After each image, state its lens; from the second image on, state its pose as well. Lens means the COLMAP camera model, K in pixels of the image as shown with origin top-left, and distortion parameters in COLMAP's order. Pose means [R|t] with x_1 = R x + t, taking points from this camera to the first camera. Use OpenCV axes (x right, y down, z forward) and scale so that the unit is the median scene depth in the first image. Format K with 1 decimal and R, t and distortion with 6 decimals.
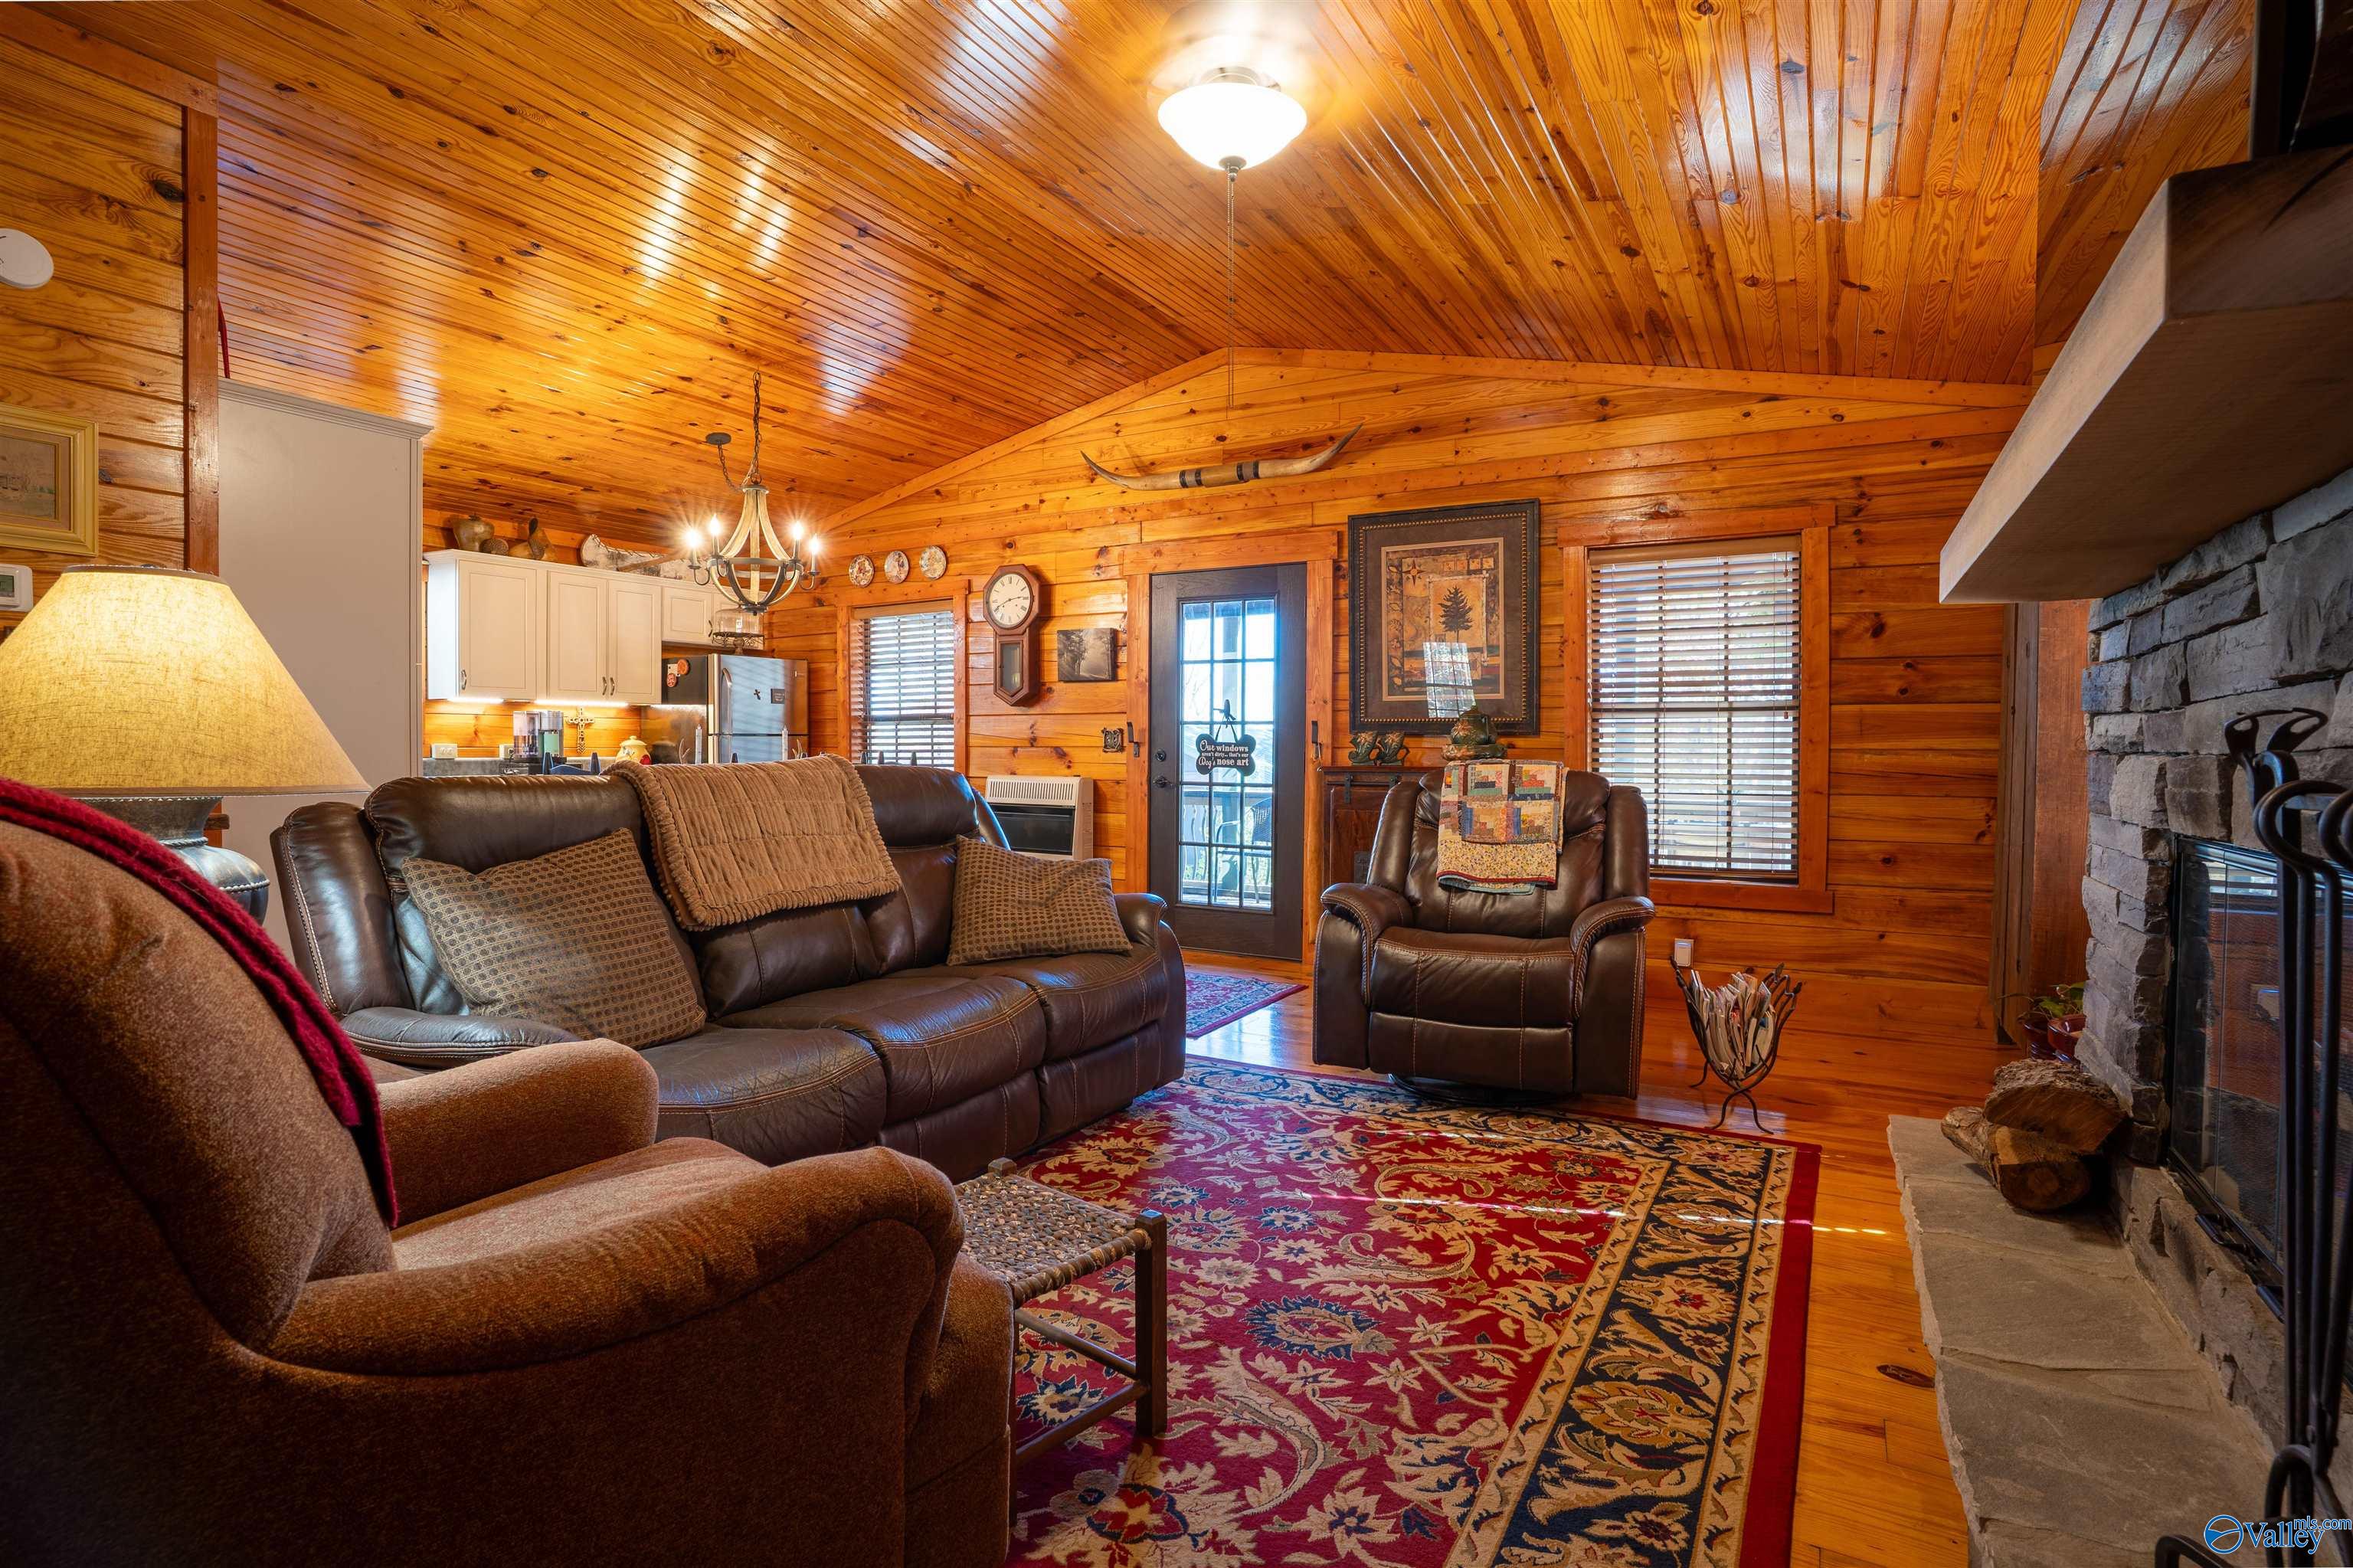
lens RADIAL K [[1138.5, 0, 1168.8], [0, 1138.5, 776.7], [0, 0, 1]] dist [-0.003490, -0.000001]
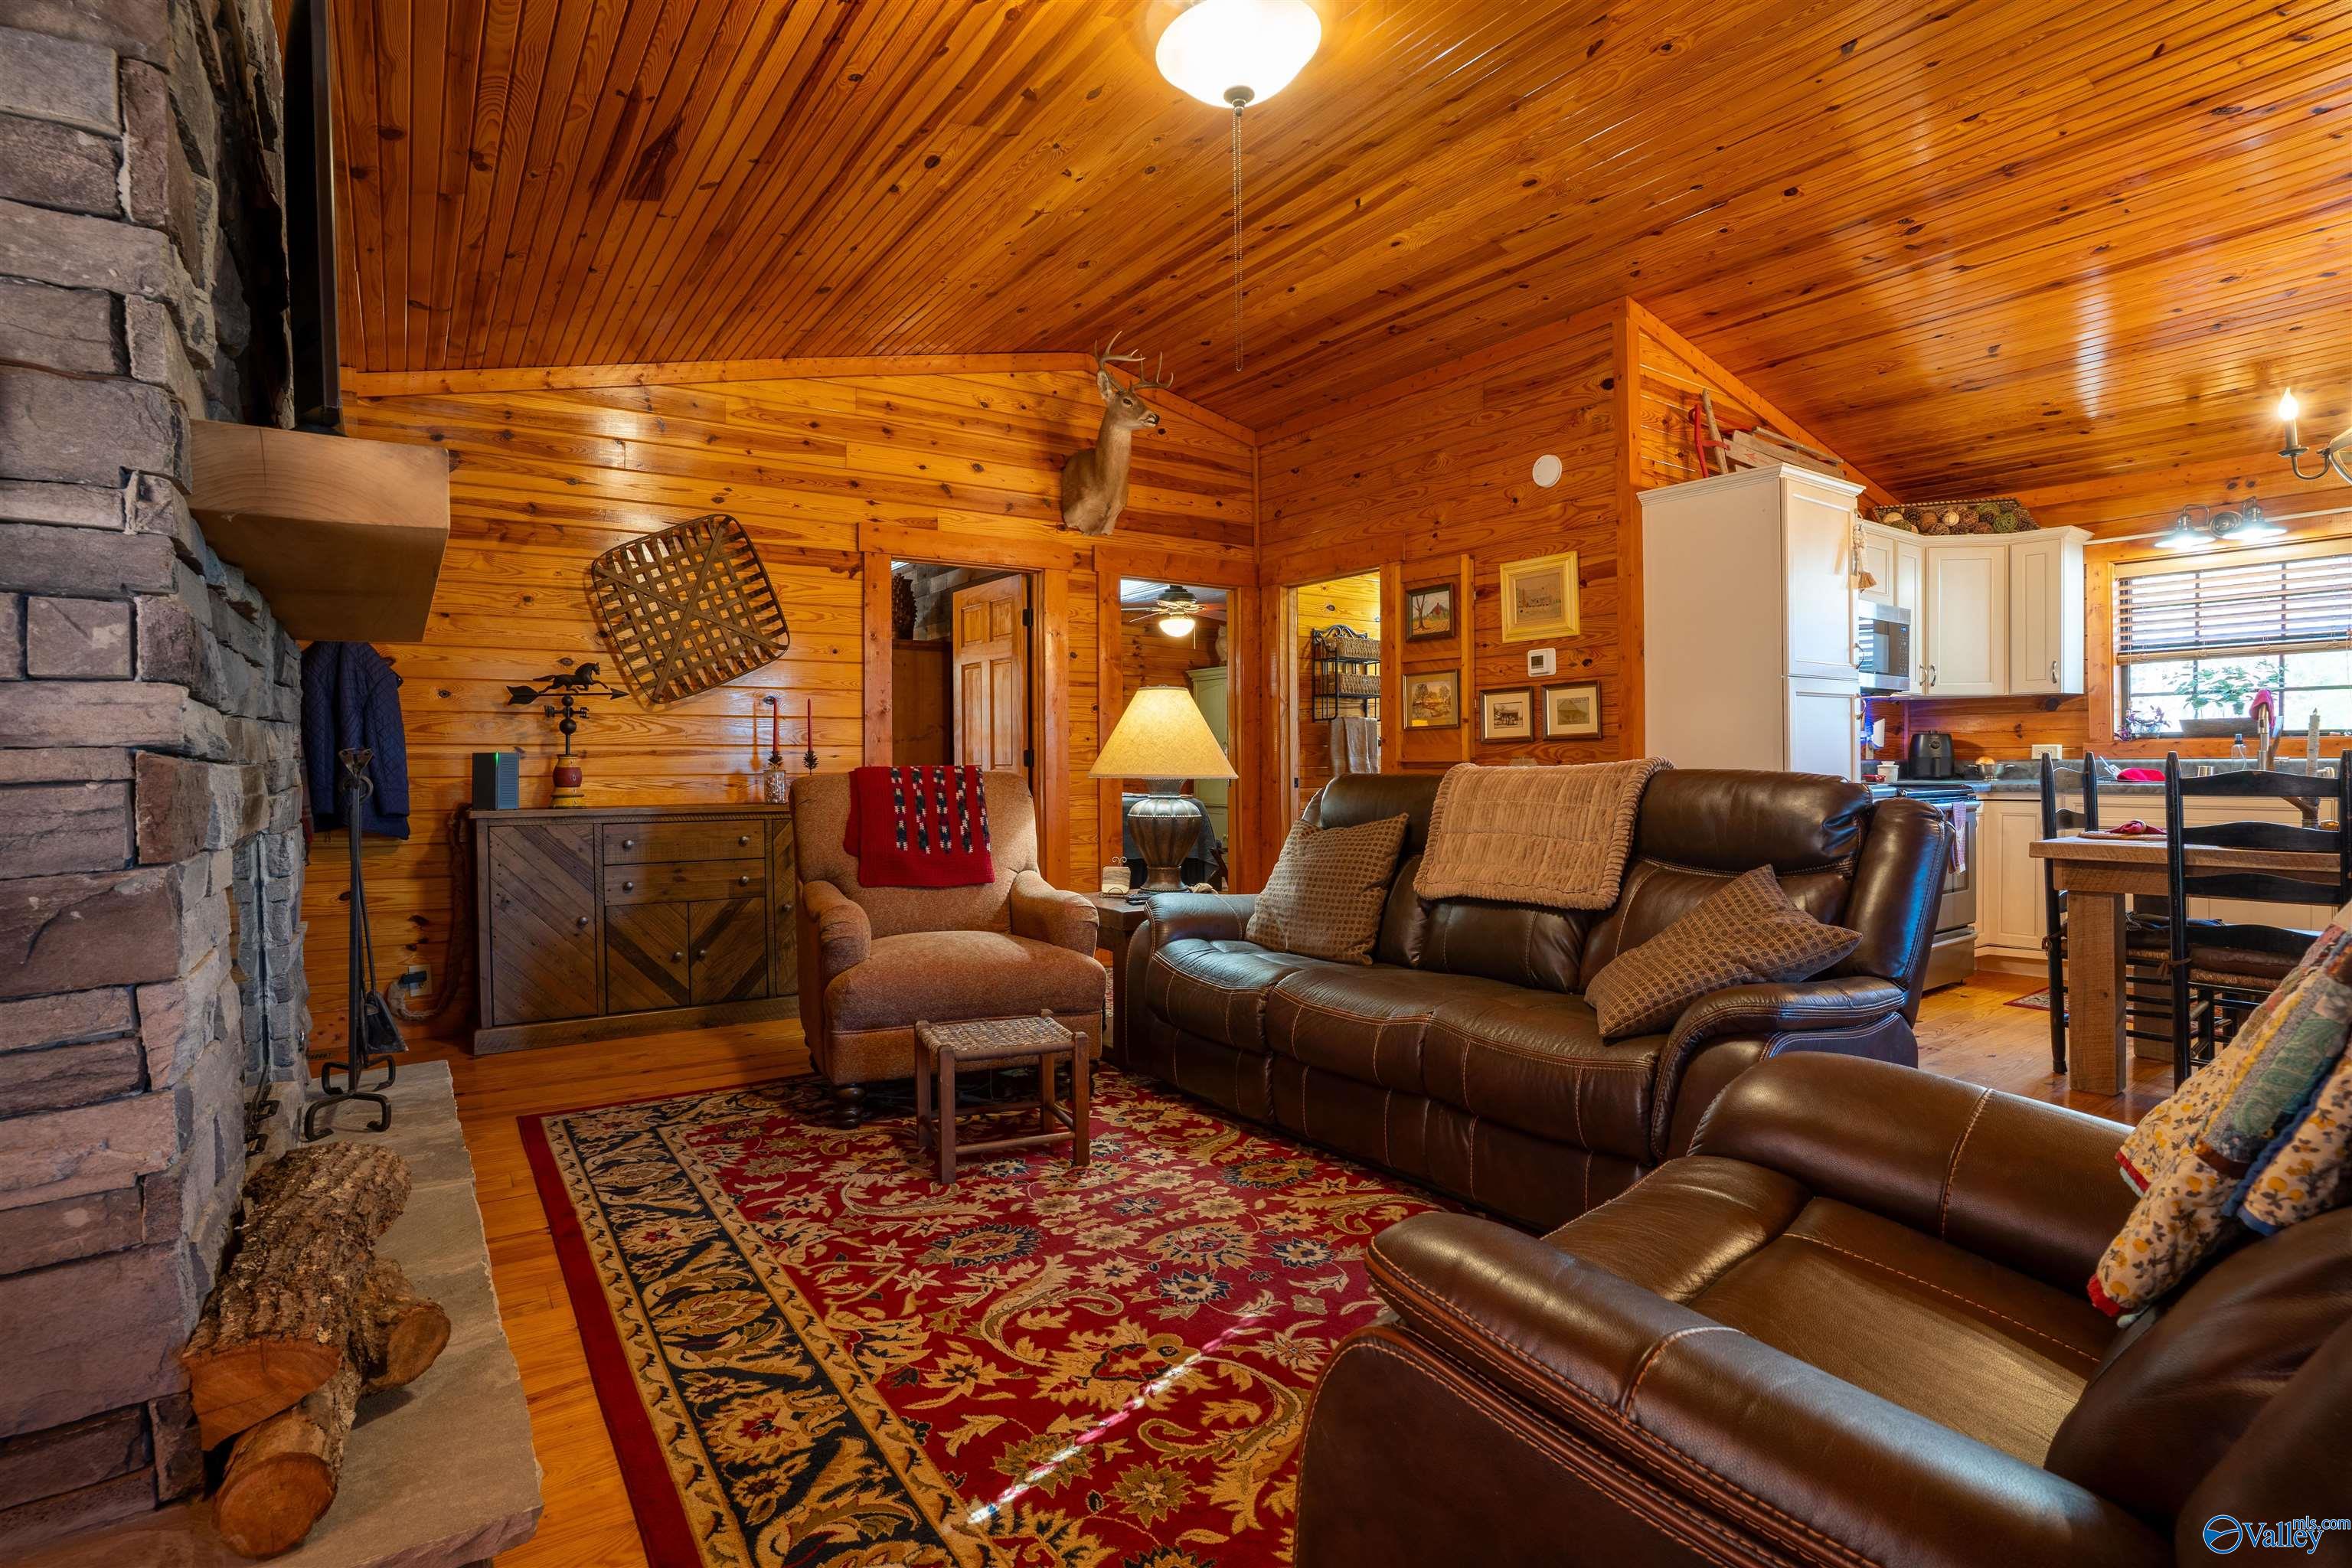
lens RADIAL K [[1137.9, 0, 1169.1], [0, 1137.9, 787.5], [0, 0, 1]] dist [-0.003490, -0.000001]
pose [[-0.435589, 0.010334, -0.900086, 1.083808], [0.004325, 0.999947, 0.009387, -0.002569], [0.900135, 0.000196, -0.435611, 1.657380]]
